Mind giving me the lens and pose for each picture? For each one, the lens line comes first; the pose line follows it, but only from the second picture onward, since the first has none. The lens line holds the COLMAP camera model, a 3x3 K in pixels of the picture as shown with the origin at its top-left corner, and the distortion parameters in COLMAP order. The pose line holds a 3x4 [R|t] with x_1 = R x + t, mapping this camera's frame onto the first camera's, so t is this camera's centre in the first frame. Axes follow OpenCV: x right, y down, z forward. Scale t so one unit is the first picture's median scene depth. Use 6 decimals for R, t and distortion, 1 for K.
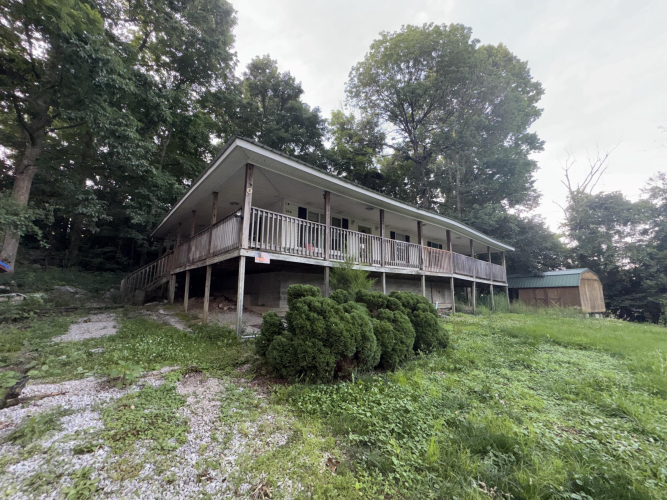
lens RADIAL K [[266.8, 0, 333.3], [0, 266.8, 251.2], [0, 0, 1]] dist [-0.003755, 0.000899]
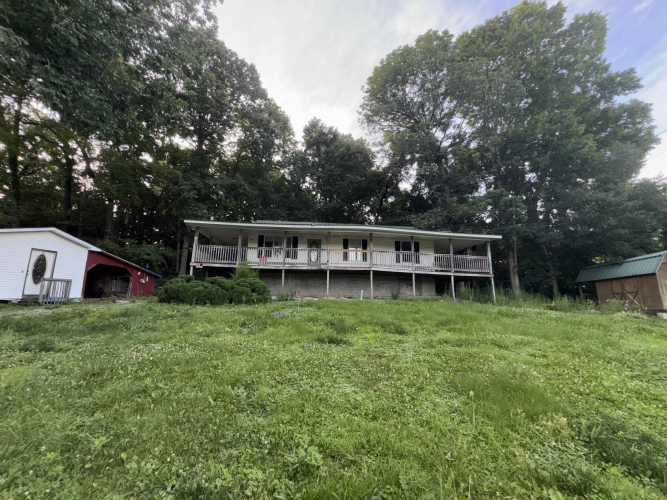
lens RADIAL K [[266.8, 0, 331.8], [0, 266.8, 249.0], [0, 0, 1]] dist [-0.003755, 0.000899]
pose [[0.819267, -0.111321, -0.562503, 0.800964], [0.085063, 0.993715, -0.072767, 0.058147], [0.567068, 0.011768, 0.823587, -0.103864]]
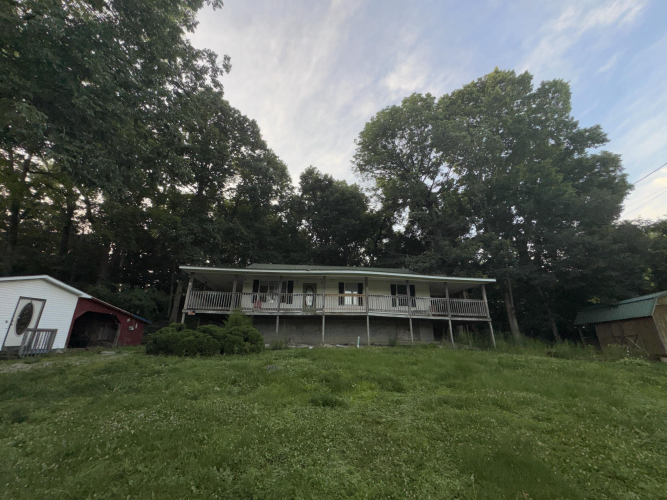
lens RADIAL K [[266.8, 0, 331.8], [0, 266.8, 248.9], [0, 0, 1]] dist [-0.003755, 0.000899]
pose [[0.826138, -0.196270, -0.528181, 0.809643], [0.093578, 0.972147, -0.214880, 0.037968], [0.555644, 0.128094, 0.821494, -0.108181]]
